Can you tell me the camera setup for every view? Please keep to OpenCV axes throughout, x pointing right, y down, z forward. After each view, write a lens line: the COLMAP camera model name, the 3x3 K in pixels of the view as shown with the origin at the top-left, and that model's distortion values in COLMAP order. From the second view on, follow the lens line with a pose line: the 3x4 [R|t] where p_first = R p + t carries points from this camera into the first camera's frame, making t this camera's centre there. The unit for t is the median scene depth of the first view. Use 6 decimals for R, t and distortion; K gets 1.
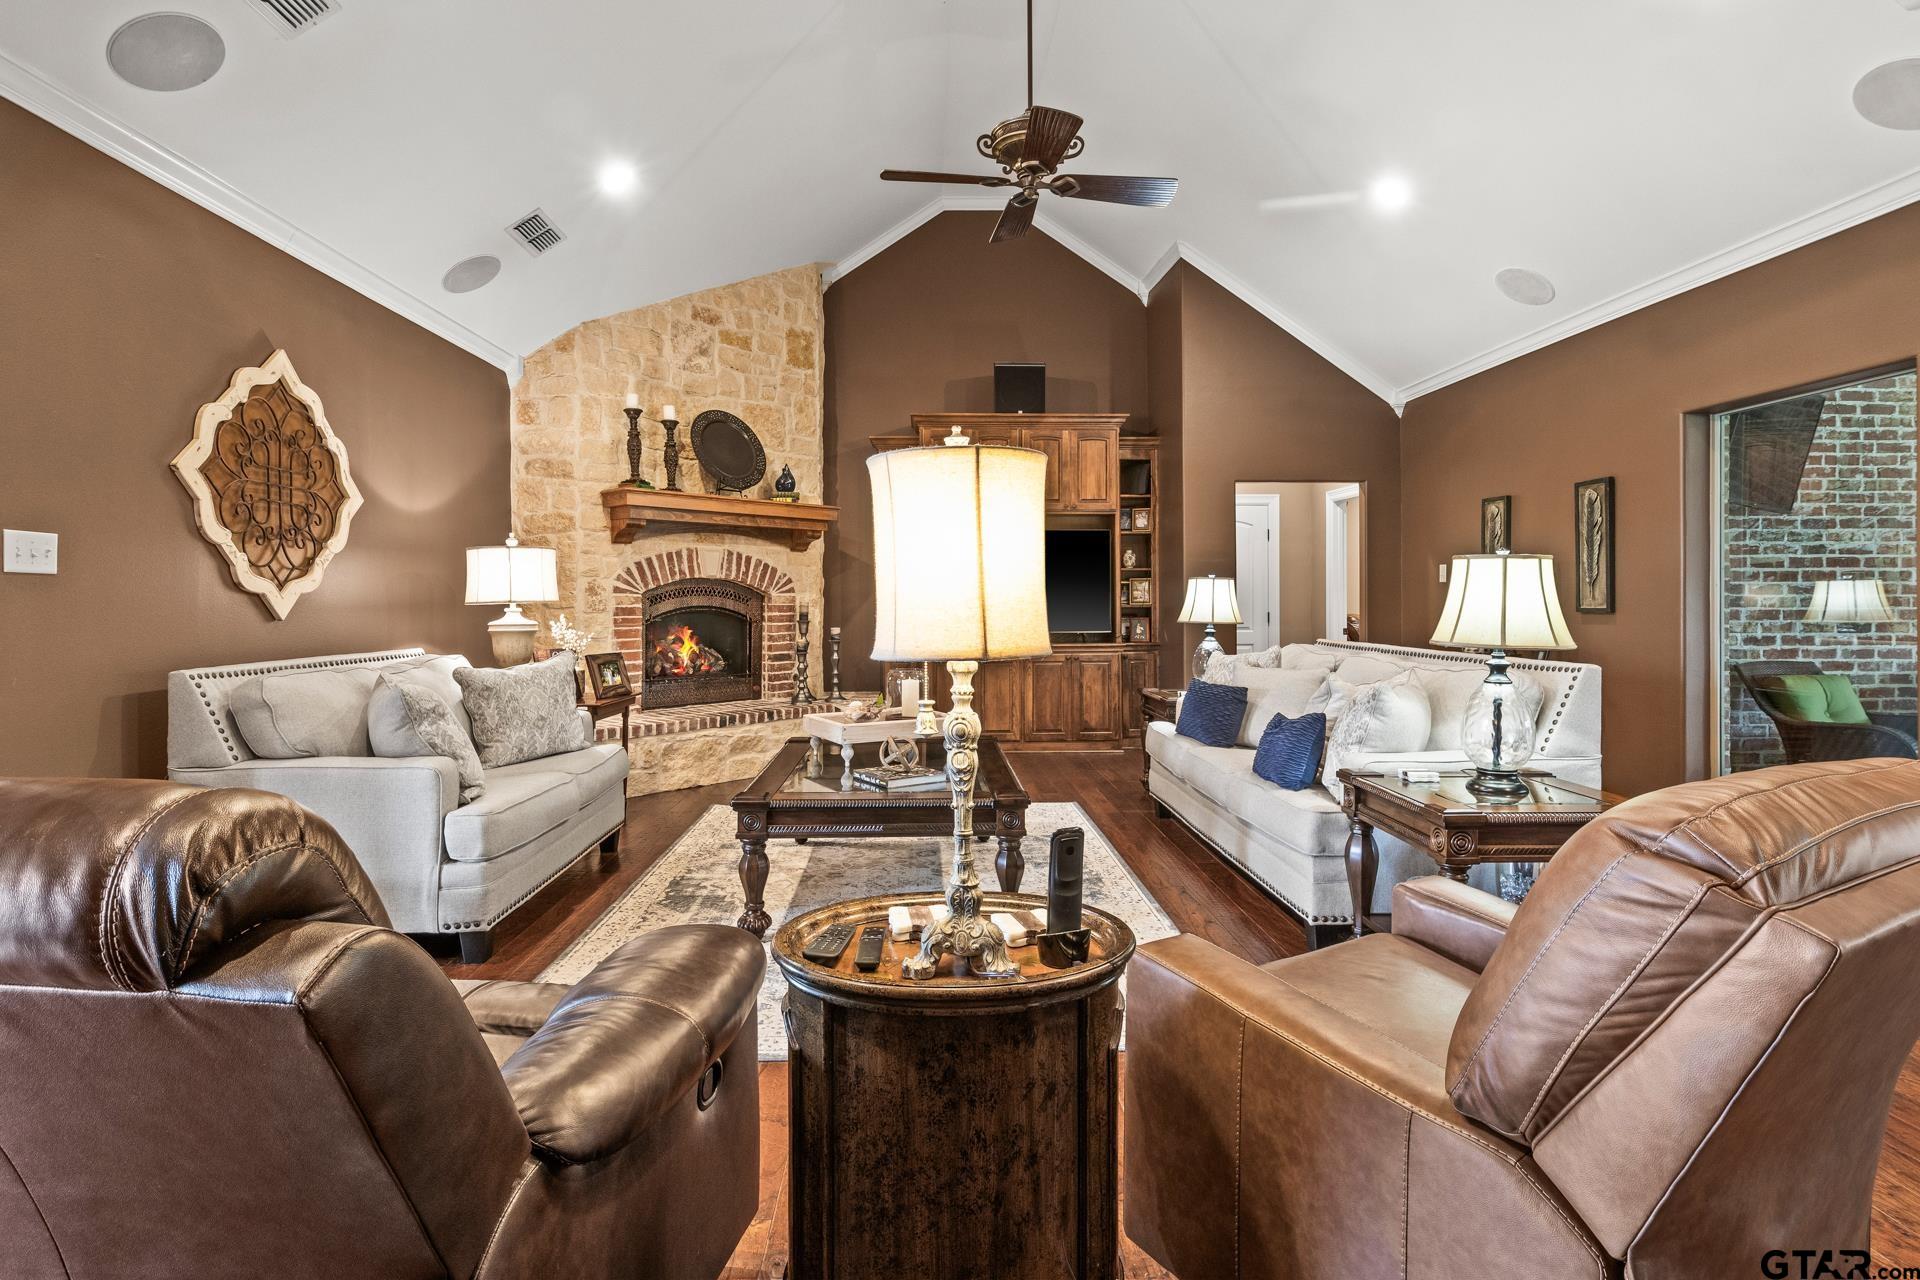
lens RADIAL K [[961.3, 0, 965.8], [0, 961.3, 600.1], [0, 0, 1]] dist [-0.002096, -0.001136]
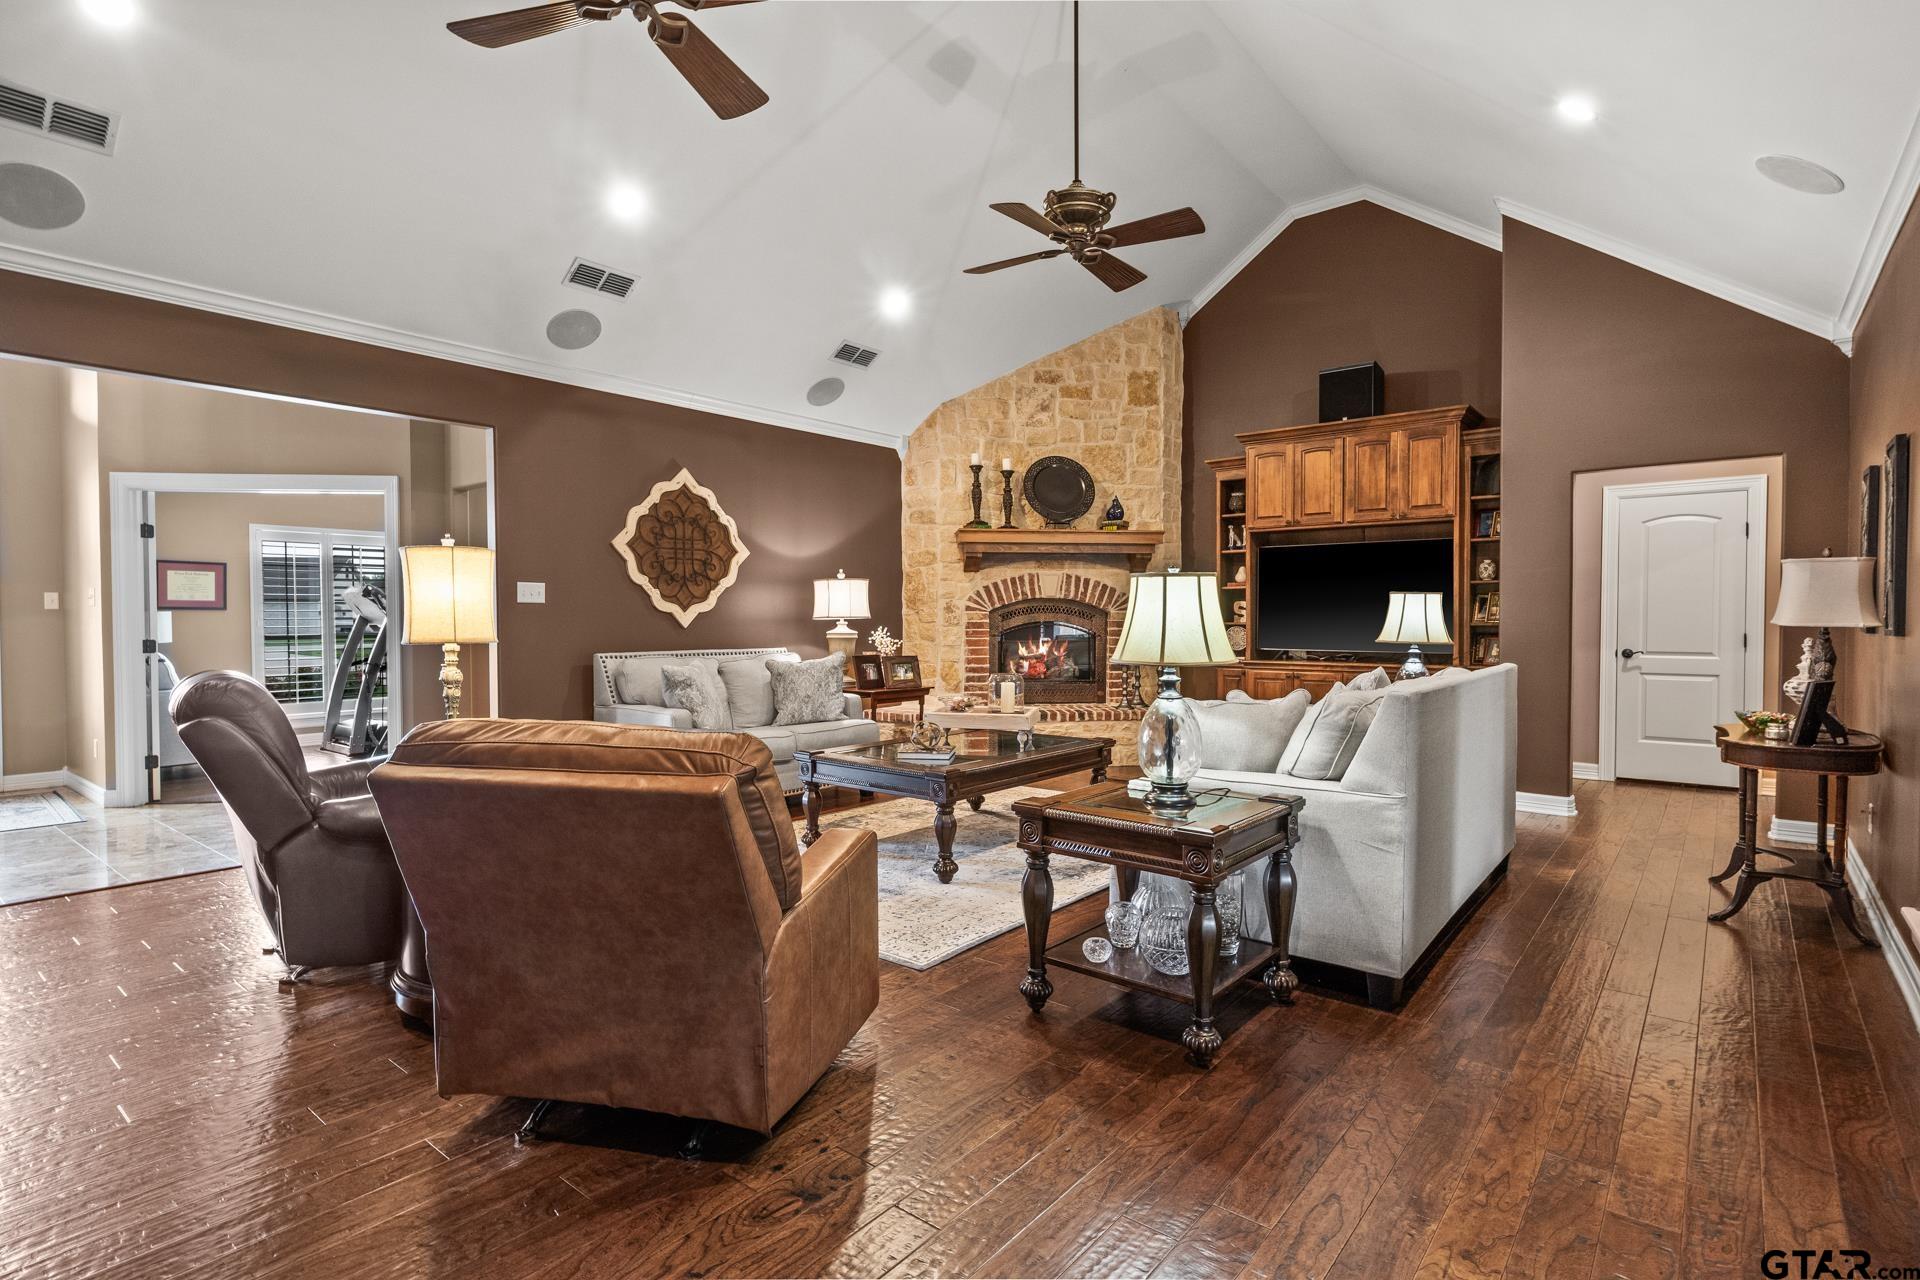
lens RADIAL K [[961.3, 0, 951.4], [0, 961.3, 637.5], [0, 0, 1]] dist [-0.002096, -0.001136]
pose [[0.736257, 0.015430, -0.676527, 0.470185], [-0.000668, 0.999756, 0.022074, -0.000150], [0.676702, -0.015800, 0.736087, 0.040747]]
